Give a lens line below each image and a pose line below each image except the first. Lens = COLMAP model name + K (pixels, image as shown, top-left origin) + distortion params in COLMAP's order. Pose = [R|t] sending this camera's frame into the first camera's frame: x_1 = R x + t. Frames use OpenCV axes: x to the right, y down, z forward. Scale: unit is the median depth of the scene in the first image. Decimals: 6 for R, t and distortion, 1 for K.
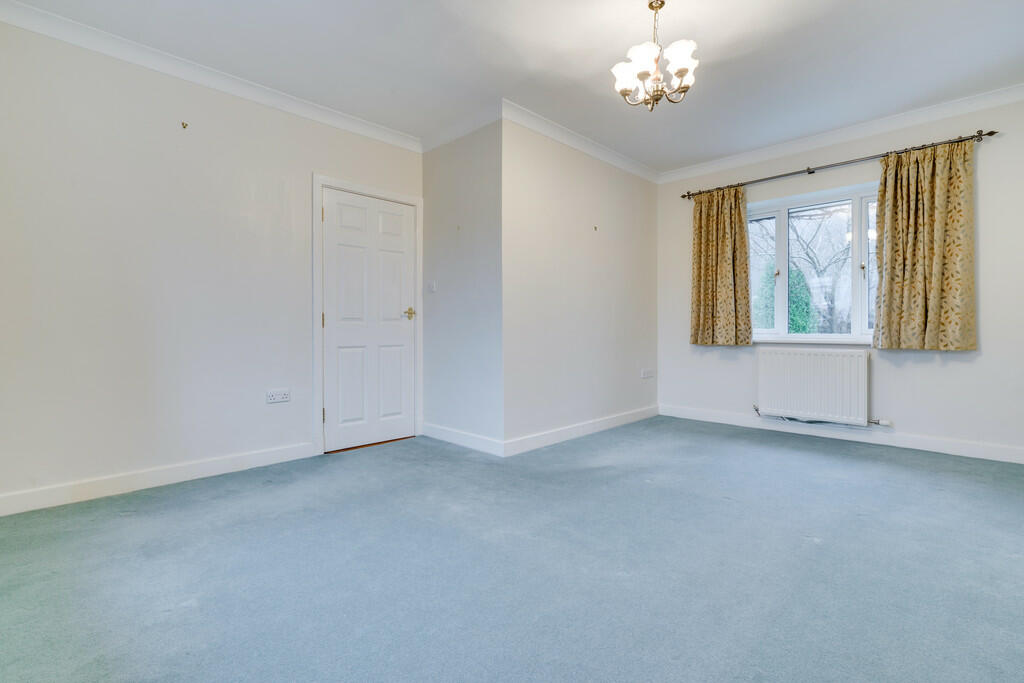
lens RADIAL K [[471.1, 0, 508.3], [0, 471.1, 321.8], [0, 0, 1]] dist [0.000506, 0.000477]
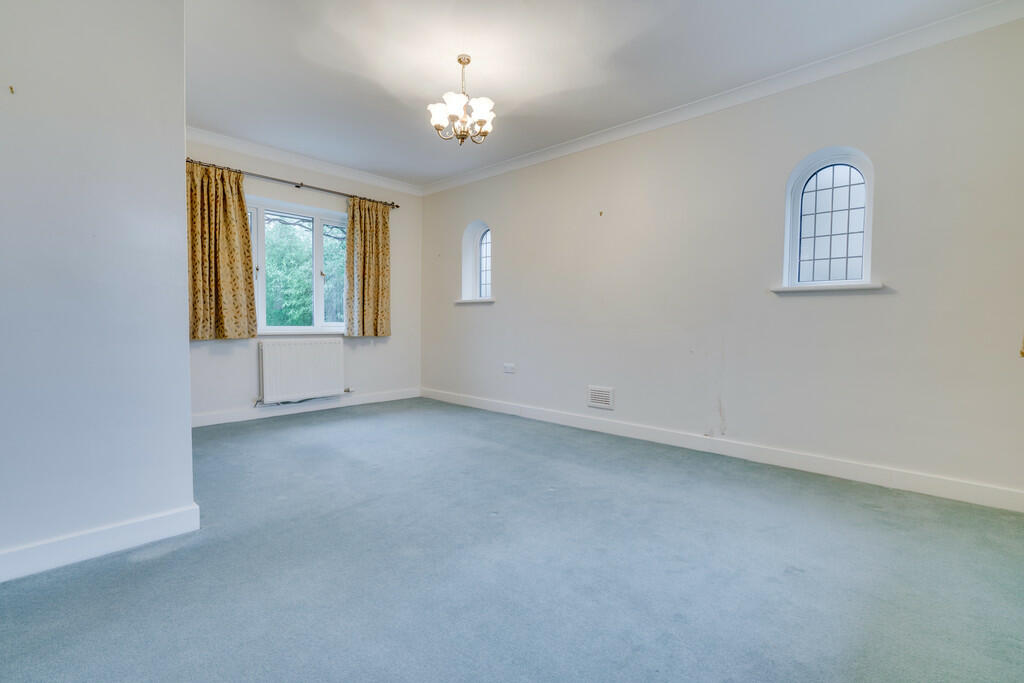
lens RADIAL K [[471.1, 0, 508.3], [0, 471.1, 321.8], [0, 0, 1]] dist [0.000506, 0.000477]
pose [[-0.023611, 0.004620, 0.999711, -0.571463], [-0.021108, 0.999764, -0.005119, 0.010715], [-0.999498, -0.021222, -0.023508, 0.549124]]
